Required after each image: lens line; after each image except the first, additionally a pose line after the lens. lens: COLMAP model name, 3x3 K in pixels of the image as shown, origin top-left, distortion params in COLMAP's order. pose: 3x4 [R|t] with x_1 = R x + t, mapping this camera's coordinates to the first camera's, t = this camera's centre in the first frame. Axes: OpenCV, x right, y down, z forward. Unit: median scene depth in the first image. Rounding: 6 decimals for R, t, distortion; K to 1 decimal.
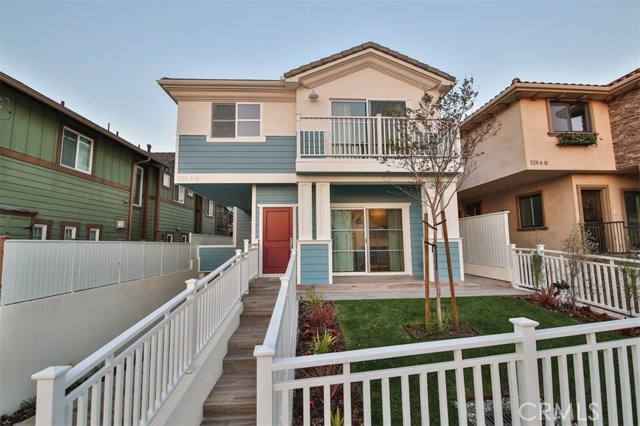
lens RADIAL K [[297.7, 0, 319.3], [0, 297.7, 209.5], [0, 0, 1]] dist [-0.004423, -0.000656]
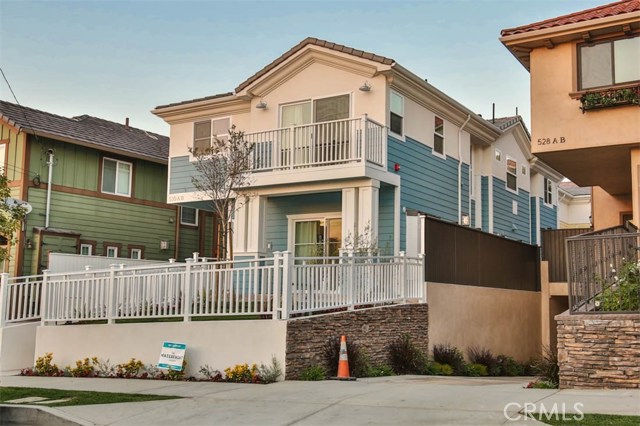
lens RADIAL K [[701.3, 0, 320.0], [0, 701.3, 213.0], [0, 0, 1]] dist [0.112661, -0.003054]
pose [[0.812484, -0.048378, -0.580973, 1.414543], [0.039240, 0.998829, -0.028297, 0.039772], [0.581662, 0.000193, 0.813431, -0.738608]]
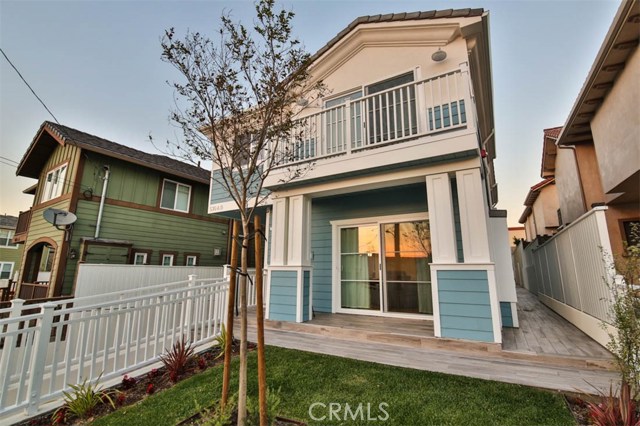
lens RADIAL K [[292.0, 0, 322.4], [0, 292.0, 204.9], [0, 0, 1]] dist [-0.003039, -0.000909]
pose [[0.834349, -0.108210, -0.540511, 0.456257], [0.047487, 0.991007, -0.125097, 0.036929], [0.549187, 0.078707, 0.831985, 0.317708]]
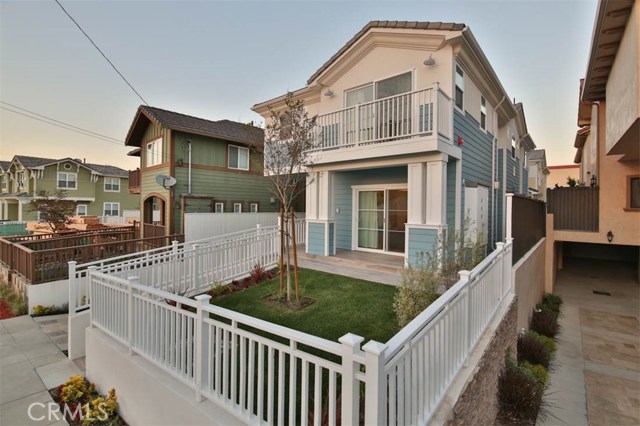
lens RADIAL K [[292.0, 0, 322.4], [0, 292.0, 204.9], [0, 0, 1]] dist [-0.003039, -0.000909]
pose [[0.727945, 0.015969, -0.685449, 0.714308], [0.058839, 0.994586, 0.085657, -0.050935], [0.683106, -0.102685, 0.723064, 0.126969]]
